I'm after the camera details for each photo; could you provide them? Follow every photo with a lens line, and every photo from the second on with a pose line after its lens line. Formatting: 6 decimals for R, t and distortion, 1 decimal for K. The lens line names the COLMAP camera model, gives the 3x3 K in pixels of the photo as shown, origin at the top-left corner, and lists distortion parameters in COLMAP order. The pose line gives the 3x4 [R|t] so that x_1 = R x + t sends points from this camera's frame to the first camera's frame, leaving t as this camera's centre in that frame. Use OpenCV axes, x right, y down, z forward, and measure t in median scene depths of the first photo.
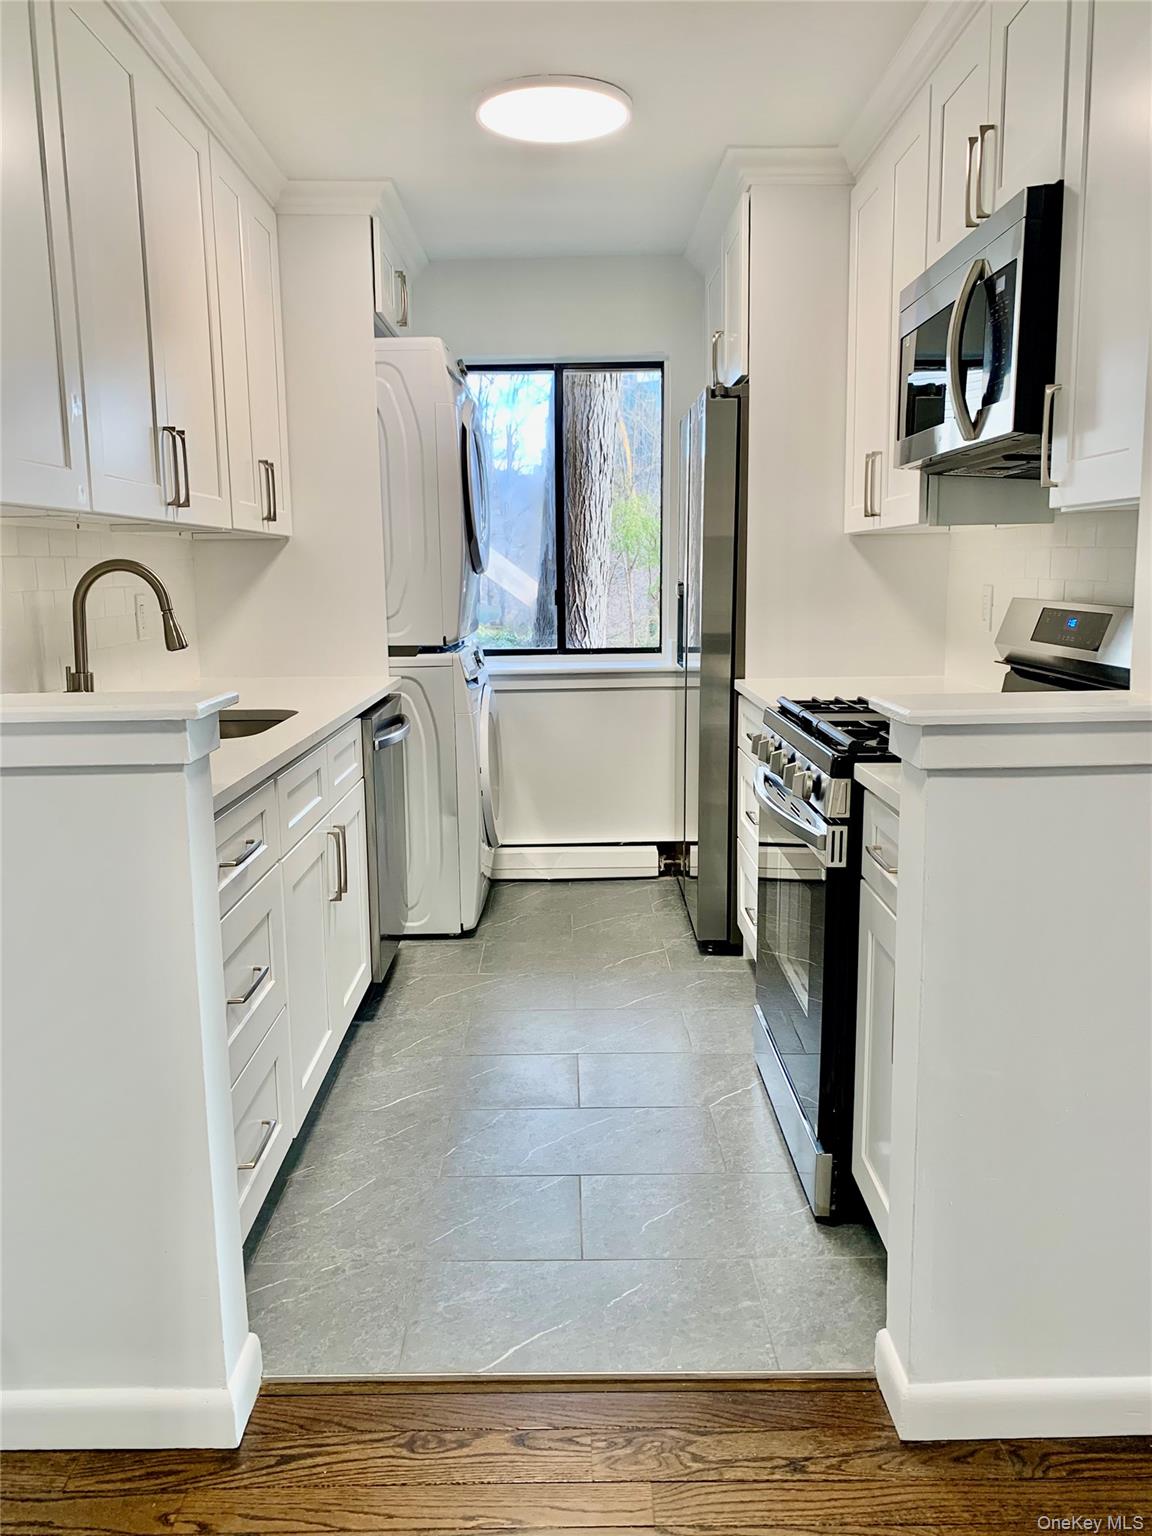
lens RADIAL K [[1161.8, 0, 563.3], [0, 1161.8, 764.8], [0, 0, 1]] dist [0.037910, -0.041764]
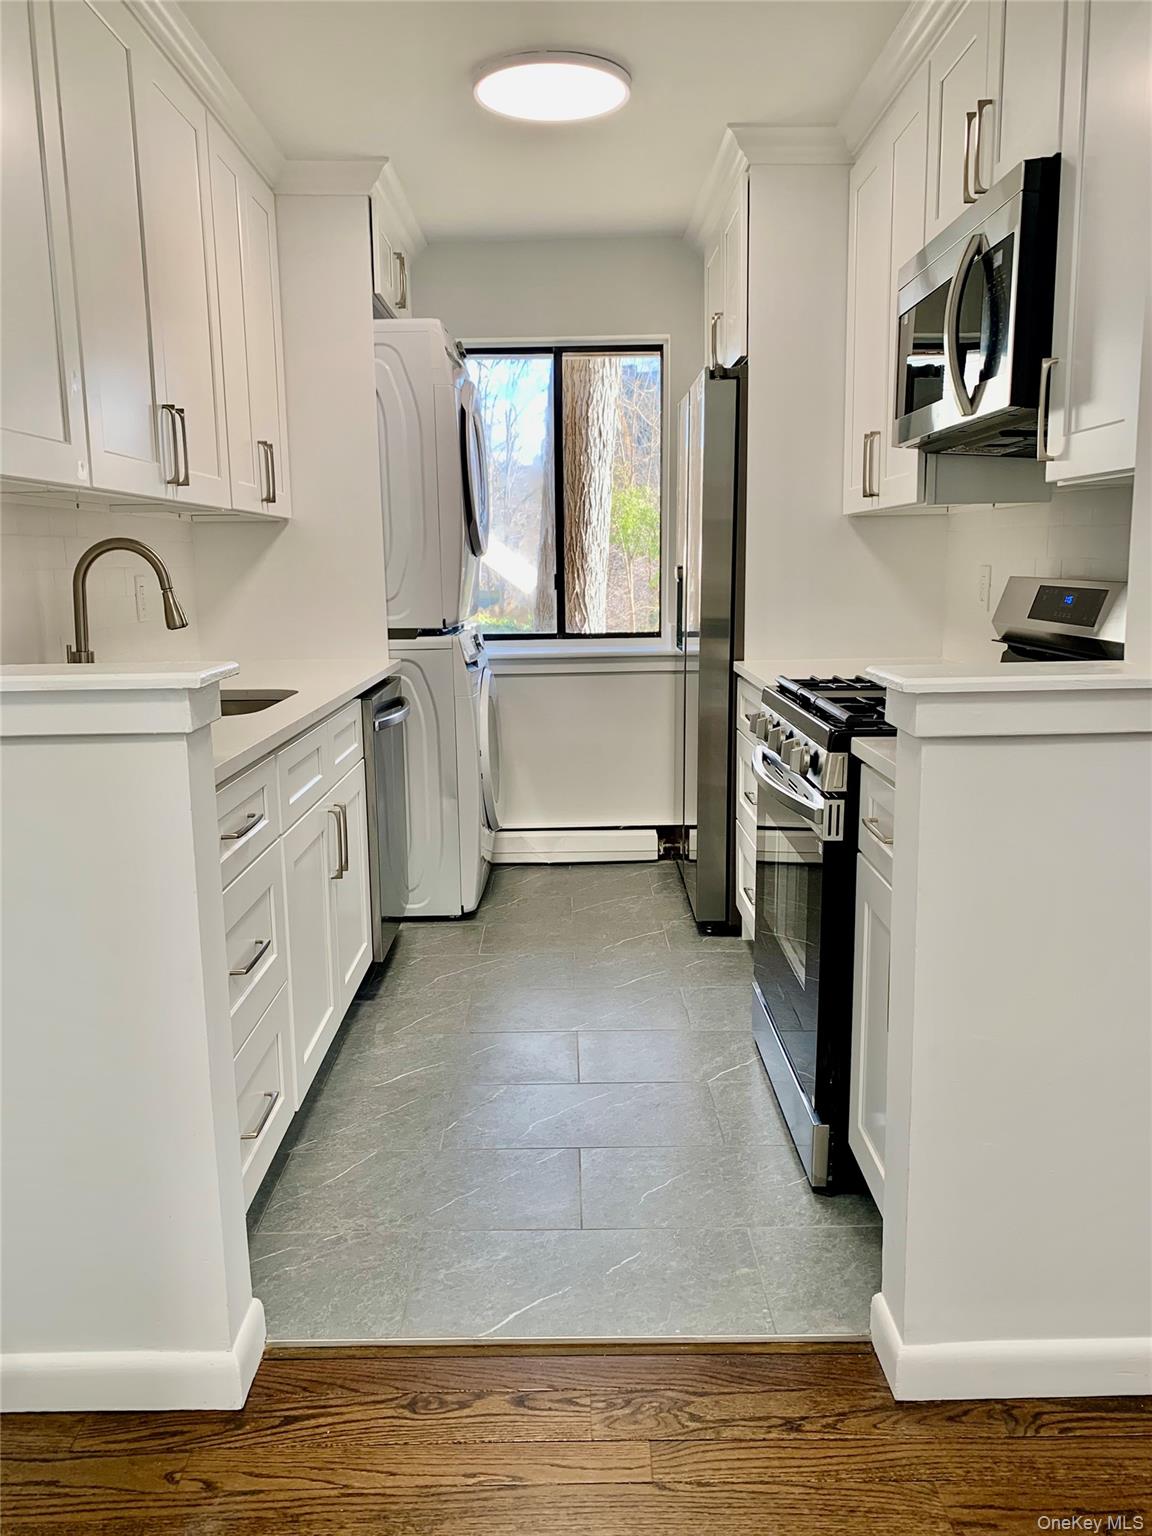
lens RADIAL K [[1161.8, 0, 566.5], [0, 1161.8, 771.0], [0, 0, 1]] dist [0.037910, -0.041764]
pose [[0.999996, -0.001250, 0.002582, 0.000623], [0.001219, 0.999927, 0.011987, 0.011635], [-0.002597, -0.011983, 0.999925, -0.004922]]
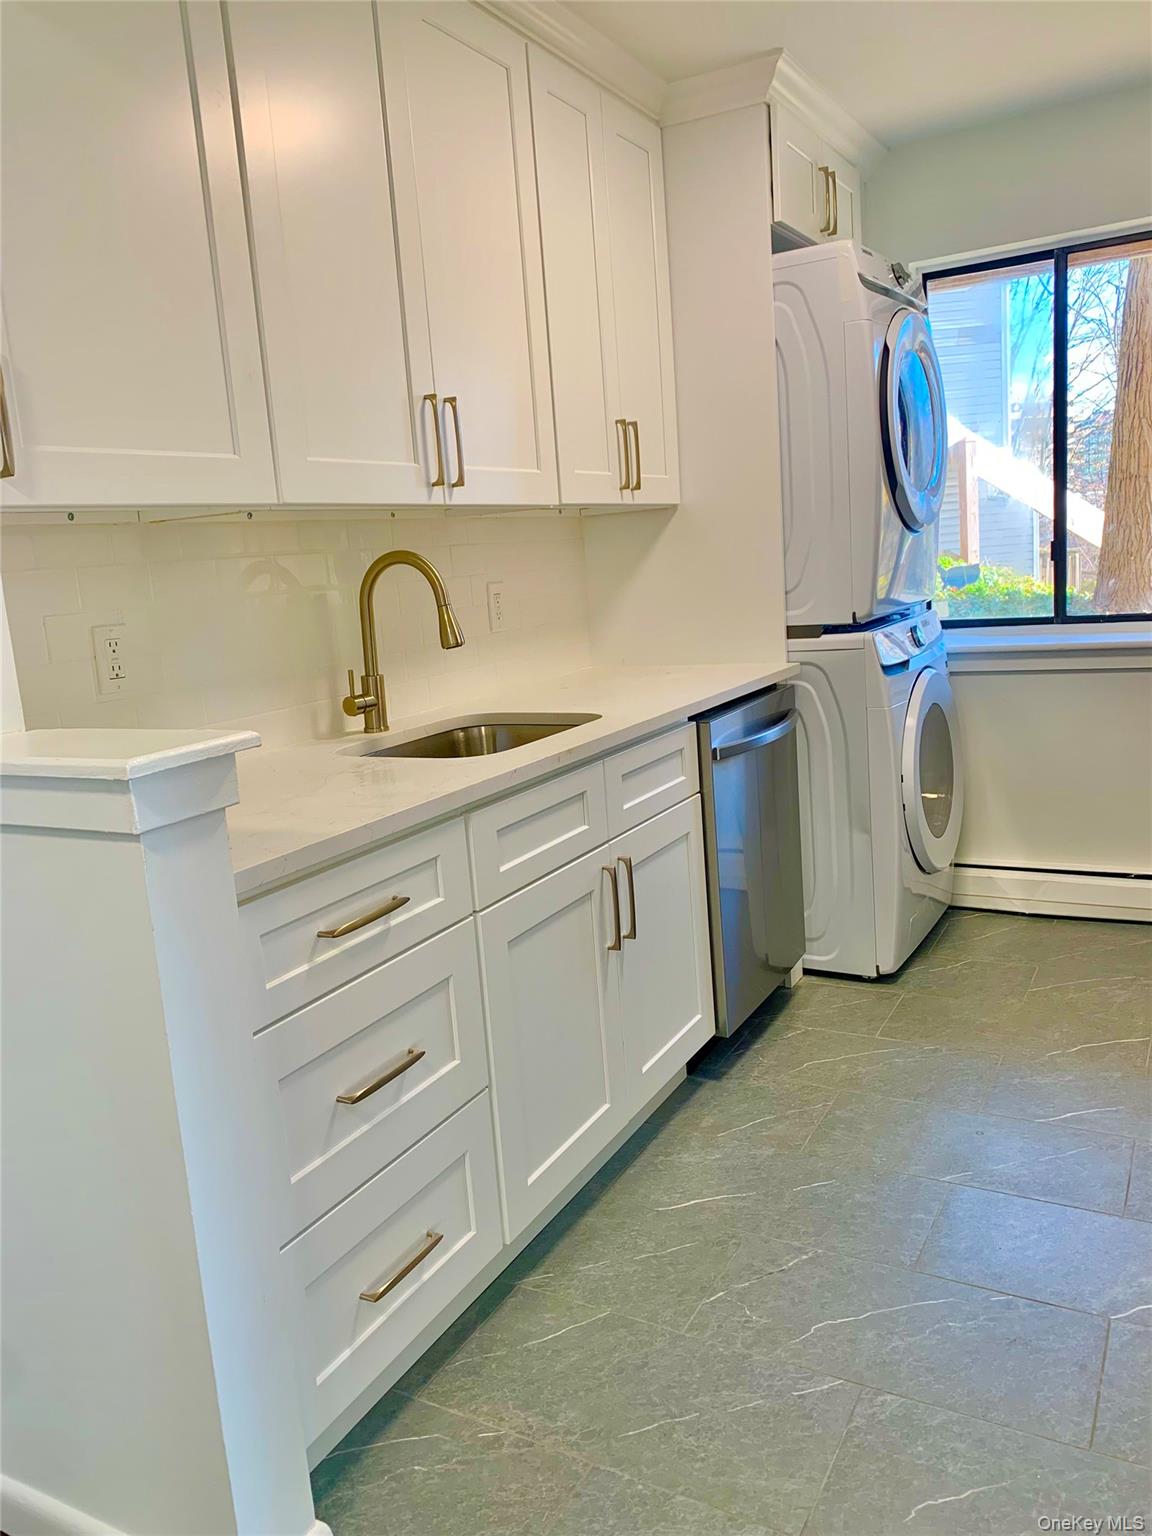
lens RADIAL K [[1161.8, 0, 566.8], [0, 1161.8, 757.5], [0, 0, 1]] dist [0.037910, -0.041764]
pose [[0.866954, 0.032499, -0.497327, 0.176747], [-0.017310, 0.999233, 0.035122, -0.047106], [0.498088, -0.021840, 0.866852, 0.264752]]
